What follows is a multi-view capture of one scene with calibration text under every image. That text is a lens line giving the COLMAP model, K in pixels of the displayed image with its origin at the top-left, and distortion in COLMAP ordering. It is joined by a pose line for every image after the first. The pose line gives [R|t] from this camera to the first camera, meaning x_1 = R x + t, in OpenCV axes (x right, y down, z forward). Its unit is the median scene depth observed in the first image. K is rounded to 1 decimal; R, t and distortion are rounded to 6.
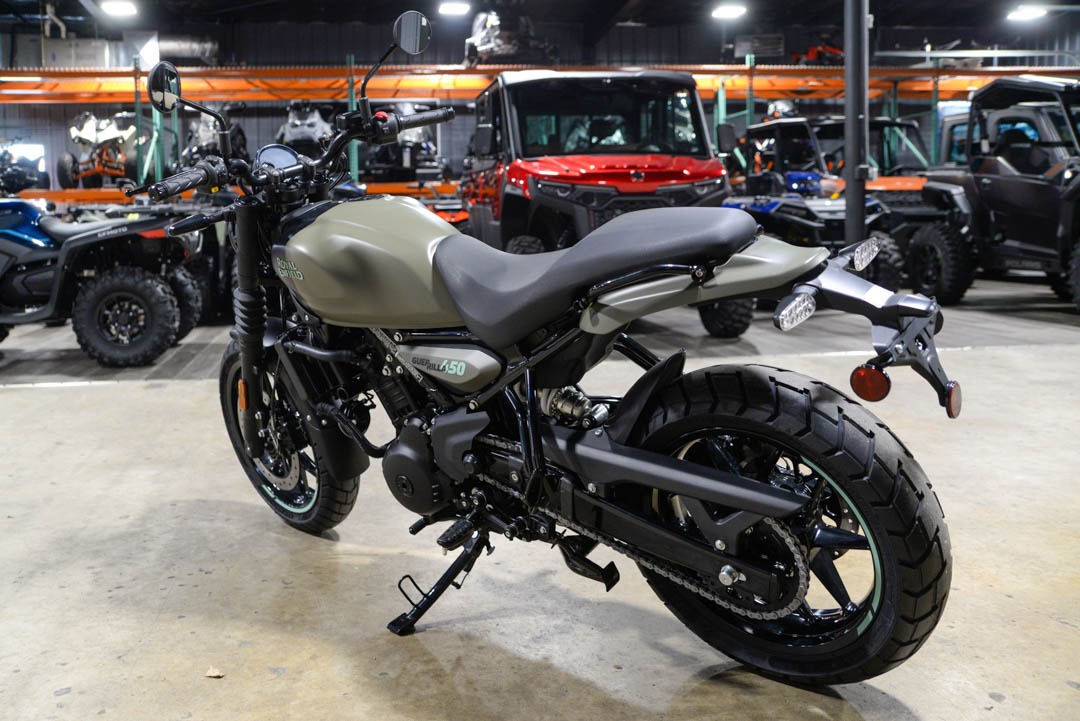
lens RADIAL K [[1002.7, 0, 515.8], [0, 1002.7, 360.9], [0, 0, 1]] dist [-0.097269, 0.158723]
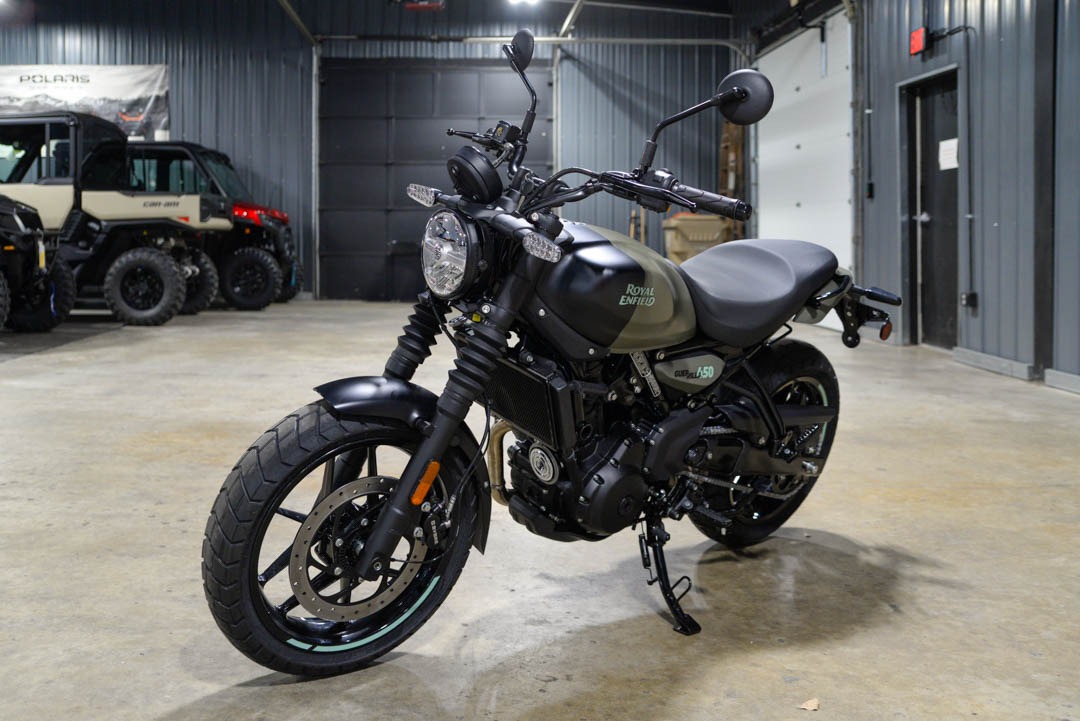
lens RADIAL K [[1017.4, 0, 570.5], [0, 1017.4, 330.2], [0, 0, 1]] dist [-0.090090, 0.125085]
pose [[0.129491, -0.066217, 0.989367, -0.440646], [0.135022, 0.989652, 0.048564, -0.042427], [-0.982345, 0.127298, 0.137092, 0.350215]]
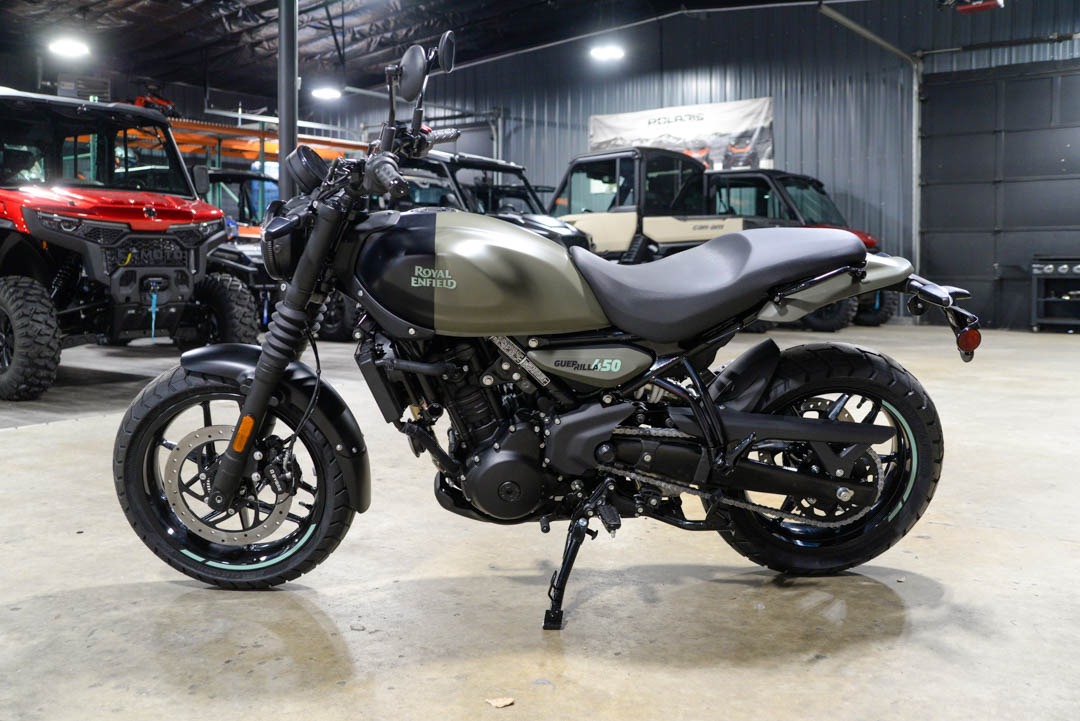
lens RADIAL K [[1002.7, 0, 515.8], [0, 1002.7, 360.9], [0, 0, 1]] dist [-0.097269, 0.158723]
pose [[0.692647, -0.051657, 0.719425, -0.328259], [0.092947, 0.995508, -0.018006, 0.004398], [-0.715263, 0.079340, 0.694337, 0.108549]]
